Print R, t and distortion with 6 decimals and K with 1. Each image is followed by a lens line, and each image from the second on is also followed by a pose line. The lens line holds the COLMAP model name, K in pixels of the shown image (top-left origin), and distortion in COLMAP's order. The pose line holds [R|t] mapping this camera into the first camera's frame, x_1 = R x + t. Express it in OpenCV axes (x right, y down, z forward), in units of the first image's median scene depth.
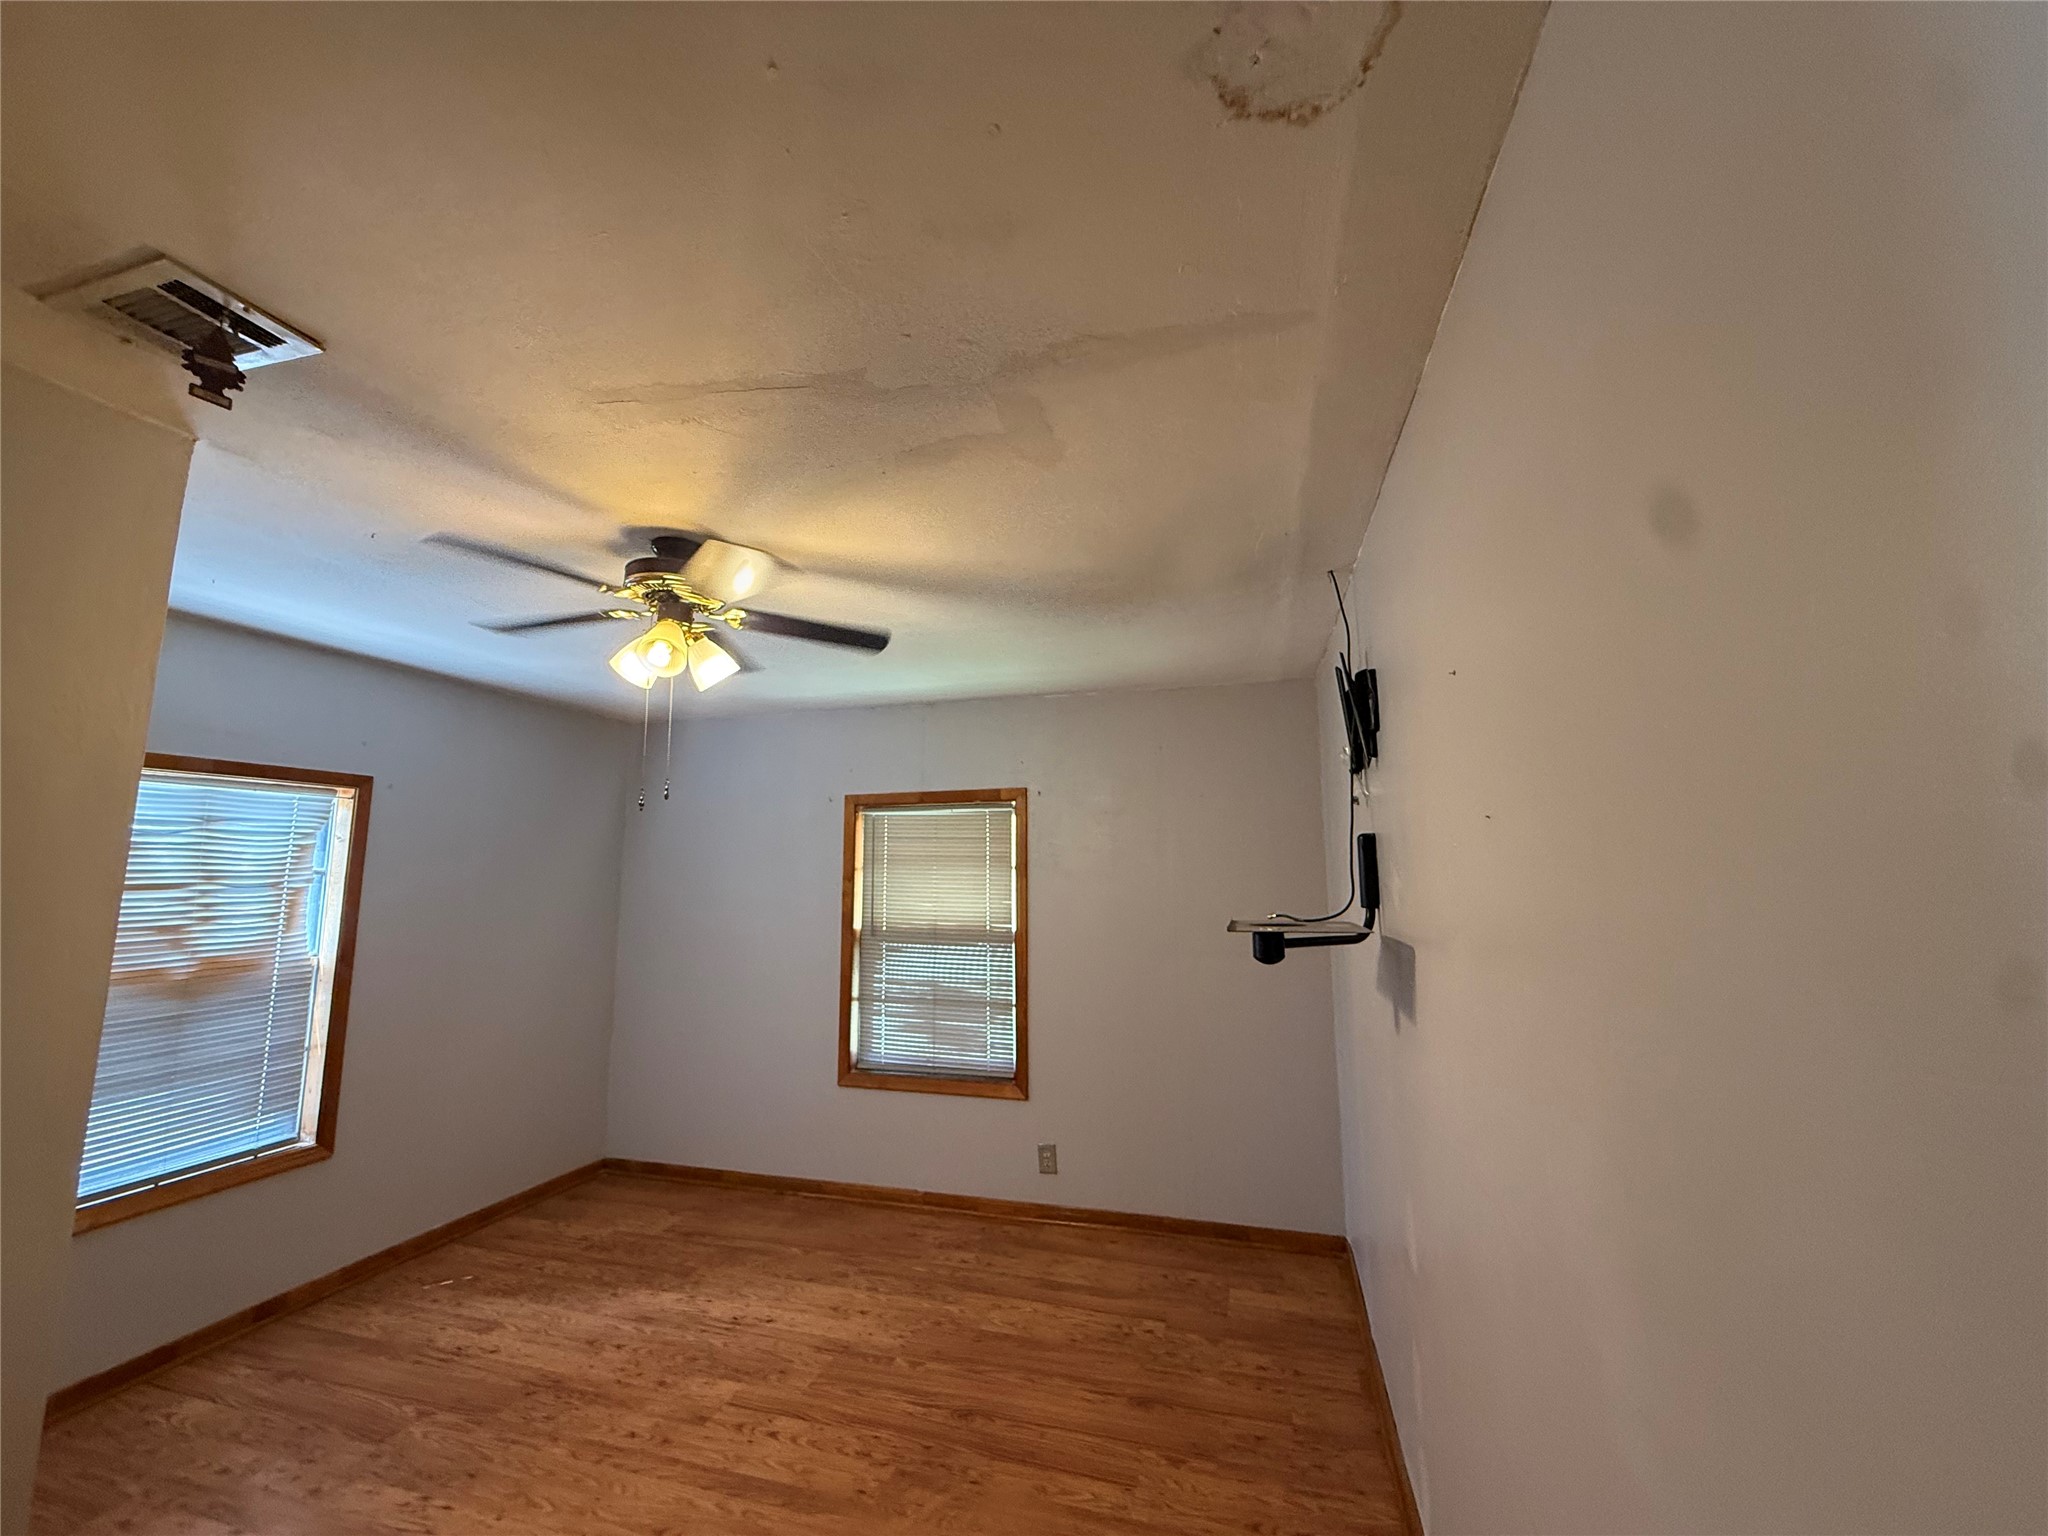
lens RADIAL K [[820.8, 0, 1017.8], [0, 820.8, 762.0], [0, 0, 1]] dist [0.000192, 0.000476]
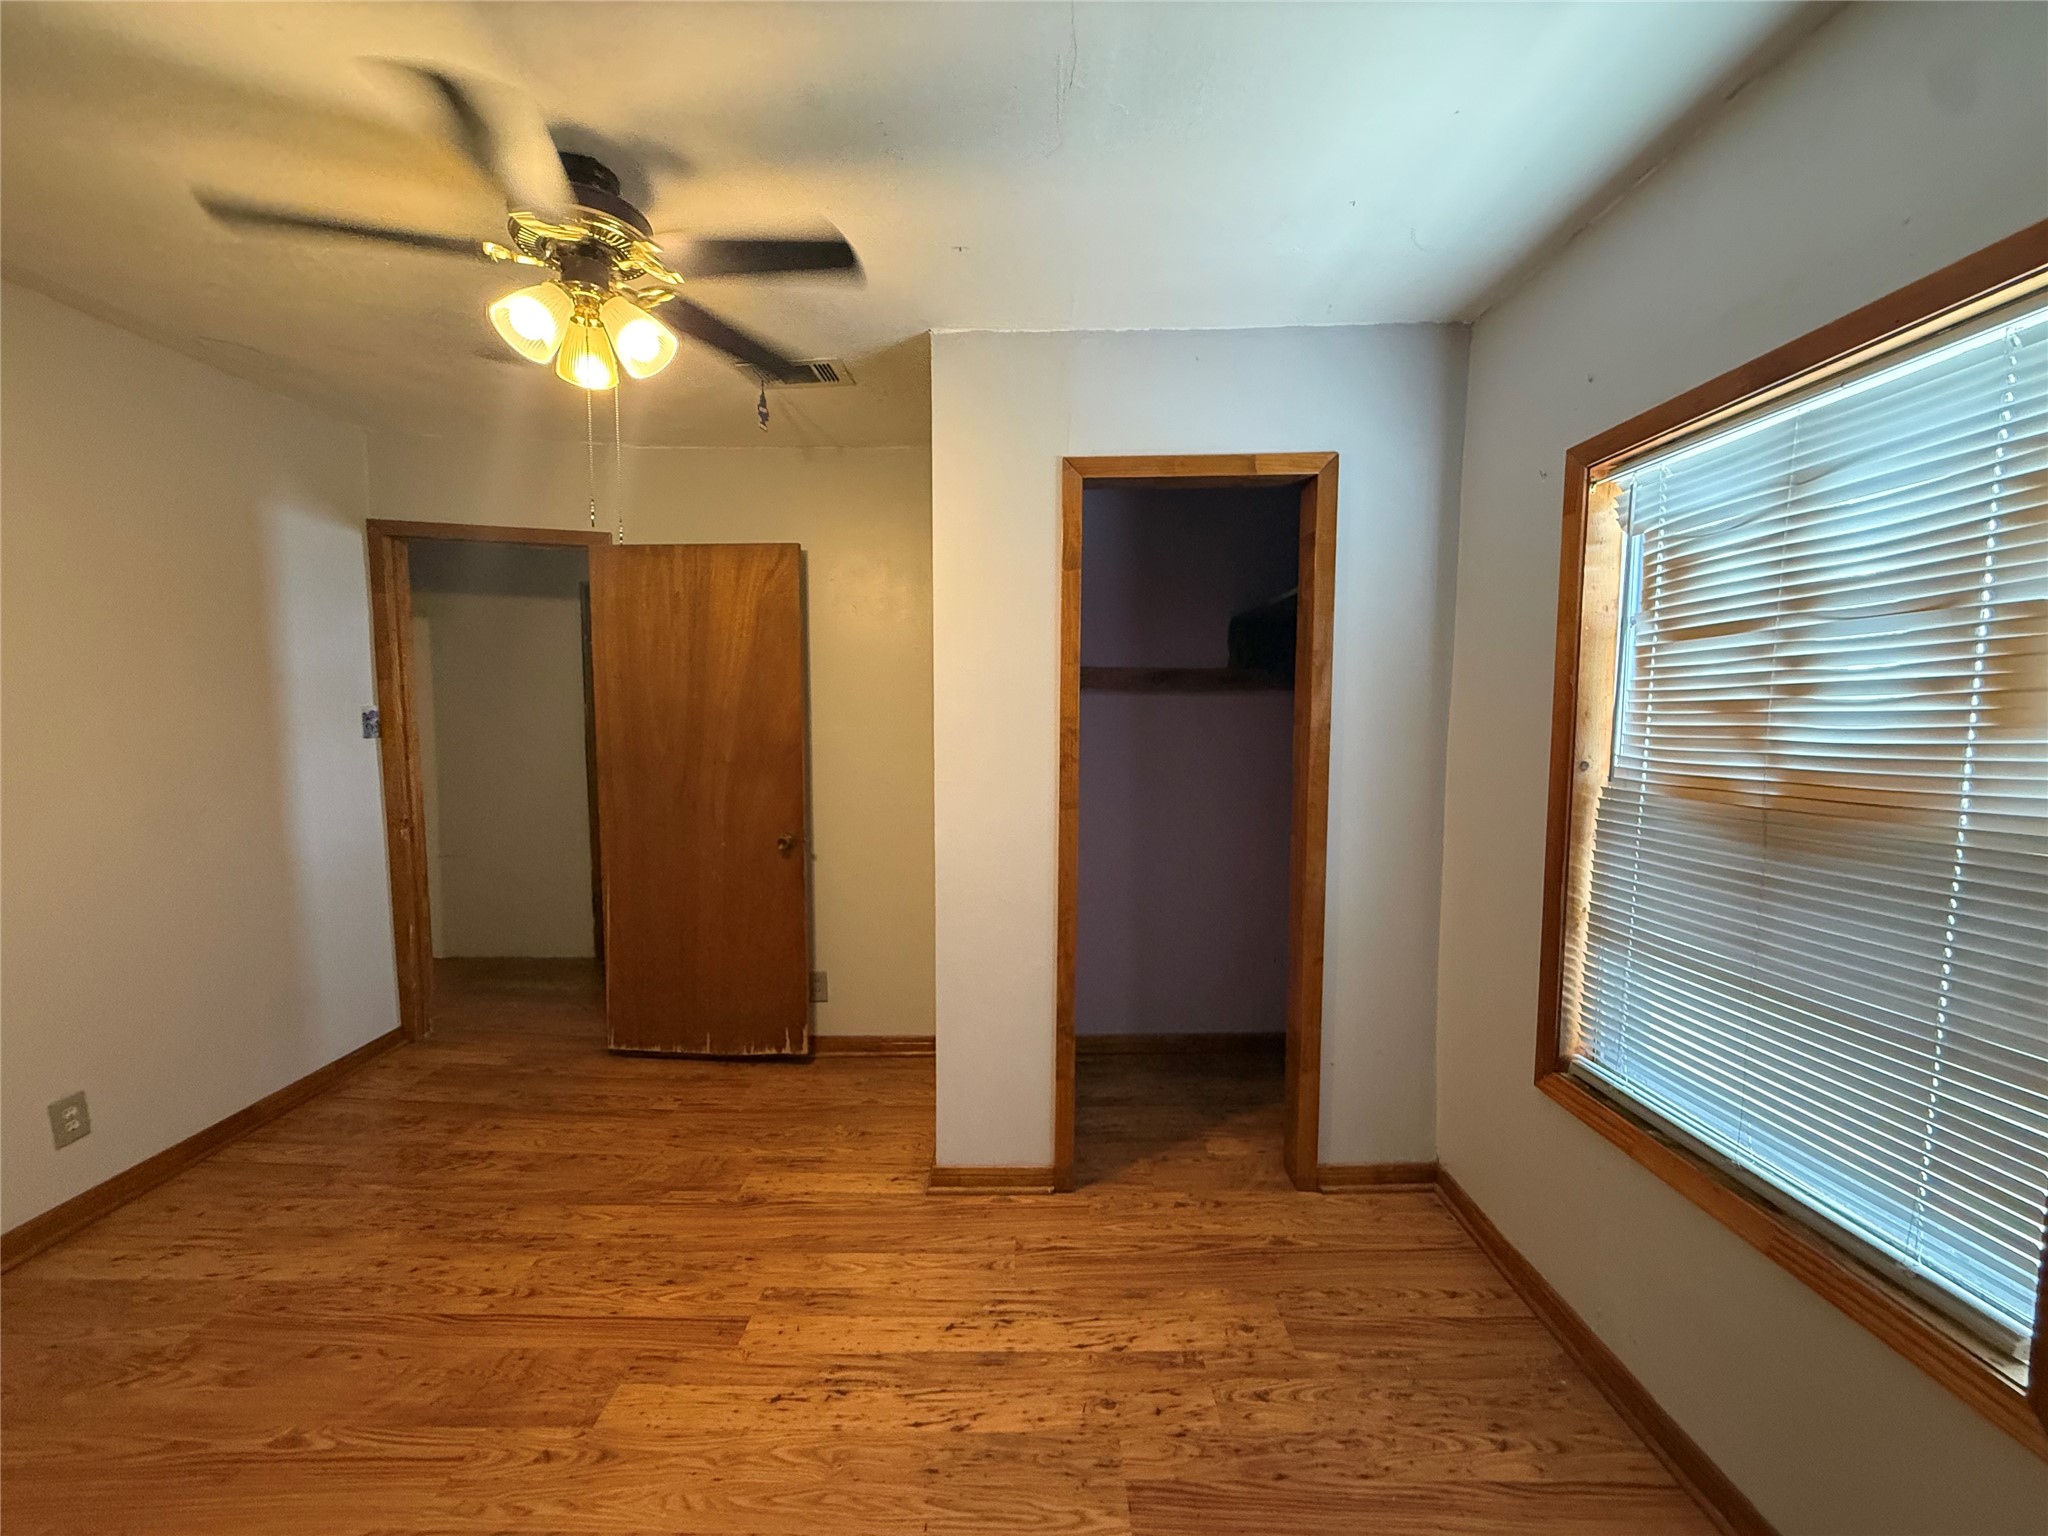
lens RADIAL K [[820.8, 0, 1007.8], [0, 820.8, 763.3], [0, 0, 1]] dist [0.000192, 0.000476]
pose [[-0.963270, 0.015409, -0.268092, -0.430034], [0.034988, 0.997044, -0.068409, 0.253243], [0.266245, -0.075276, -0.960962, 1.349691]]
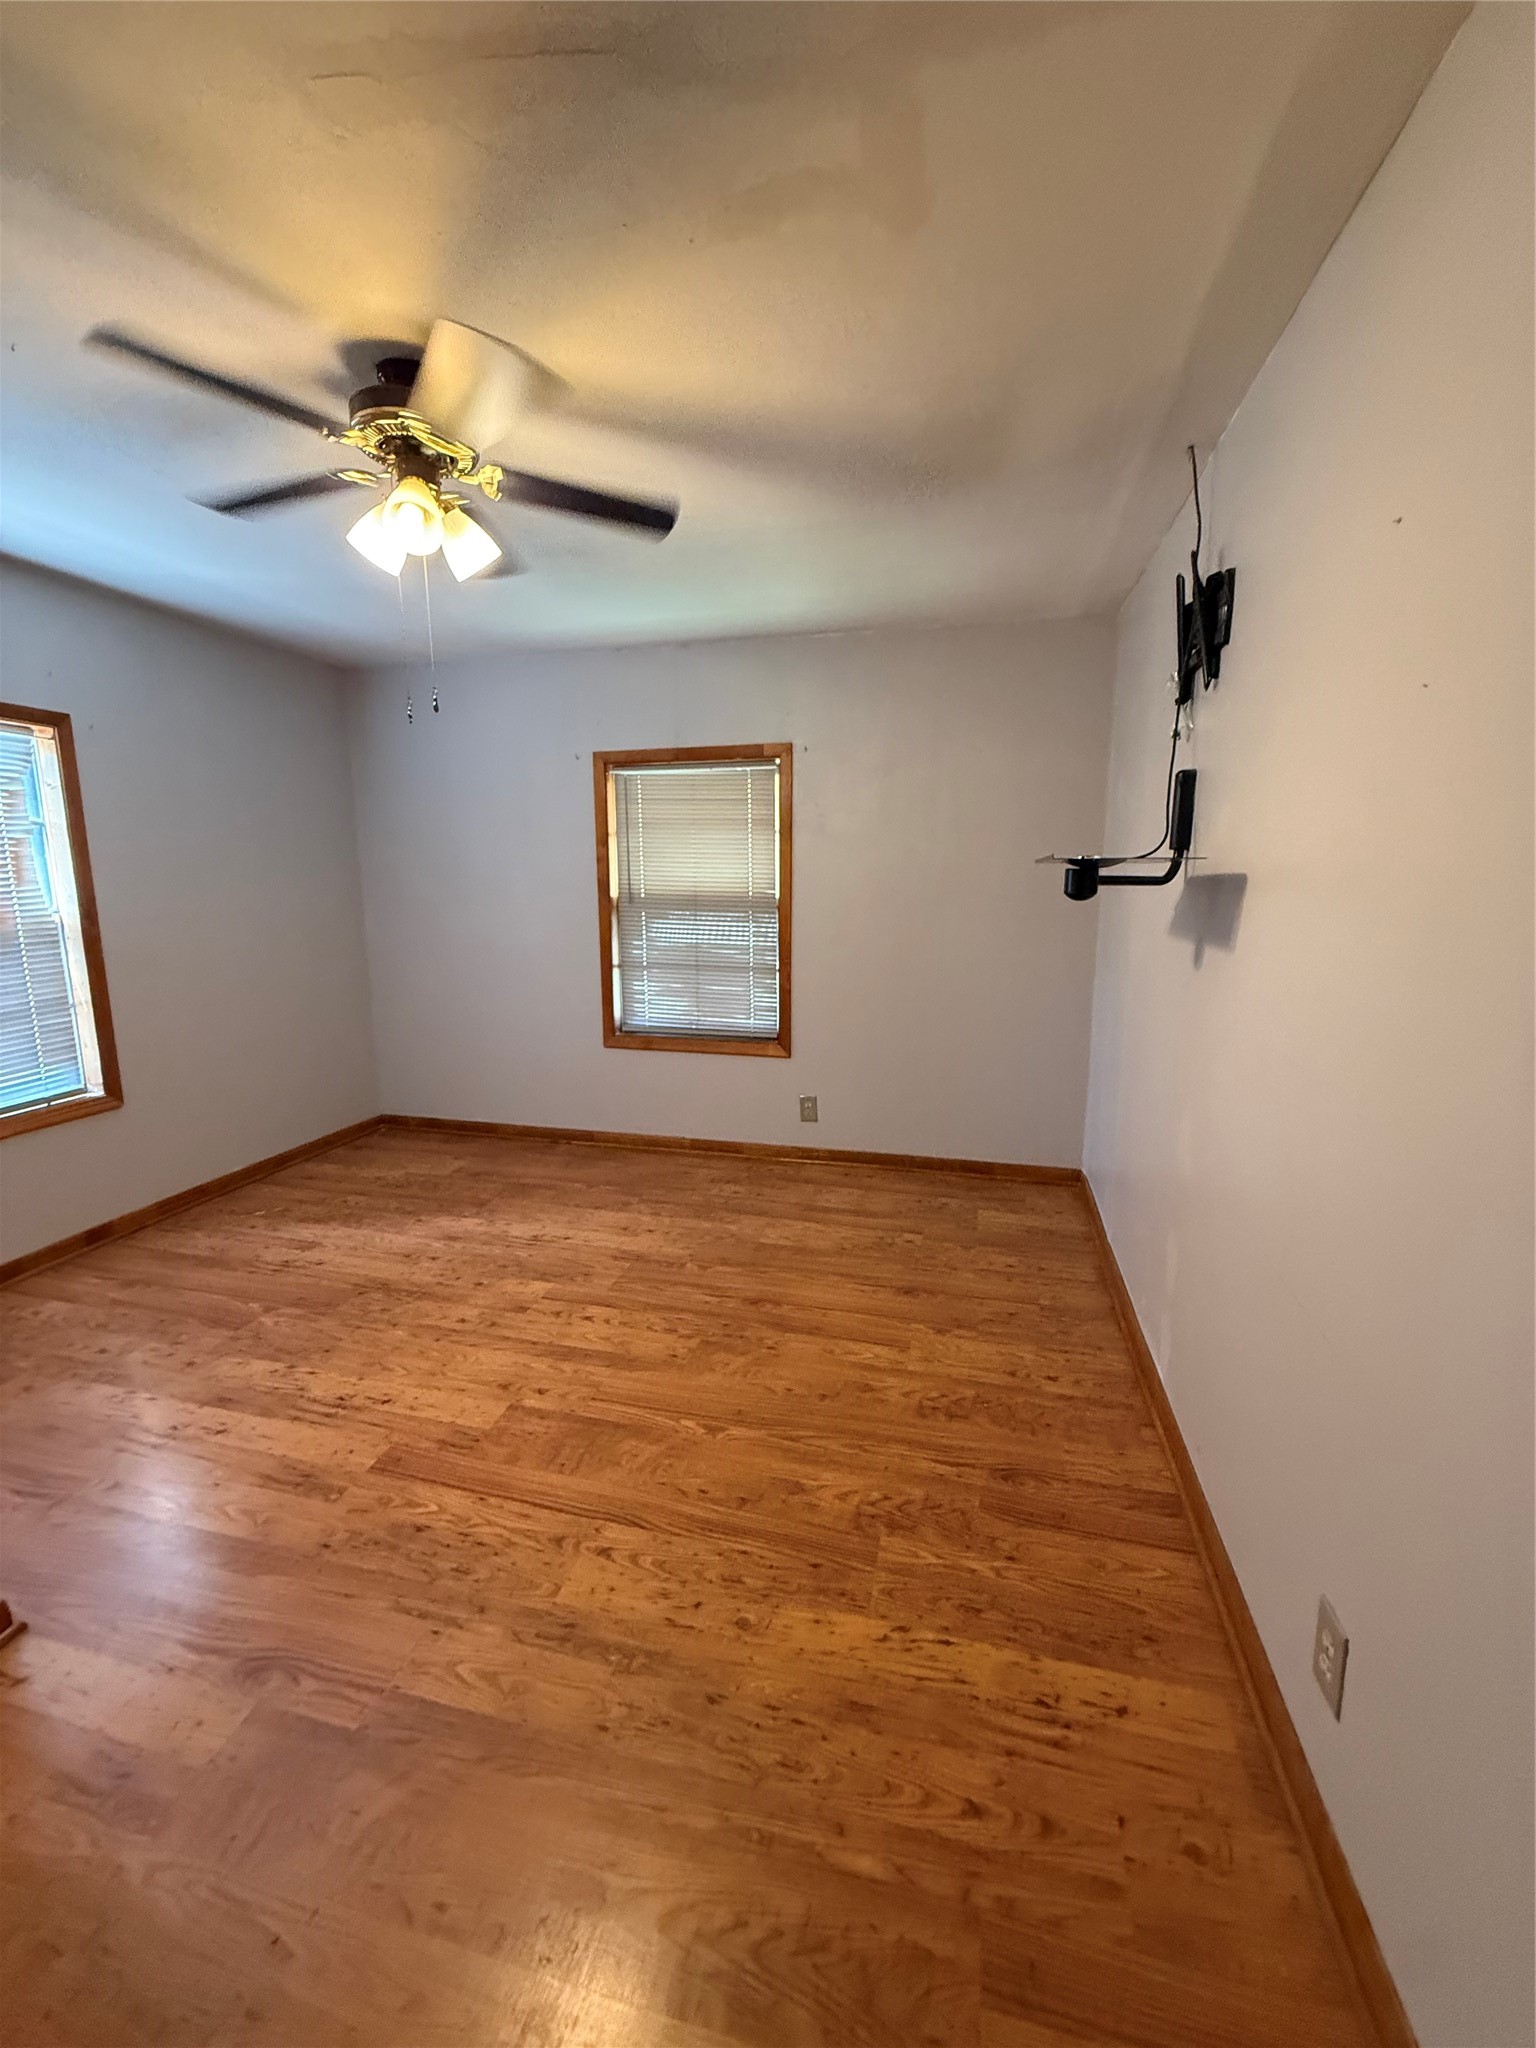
lens RADIAL K [[820.8, 0, 762.1], [0, 820.8, 1023.5], [0, 0, 1]] dist [0.000192, 0.000476]
pose [[0.999425, -0.003604, 0.033701, -0.078432], [-0.006998, 0.950971, 0.309202, 0.065009], [-0.033163, -0.309260, 0.950399, 0.032198]]
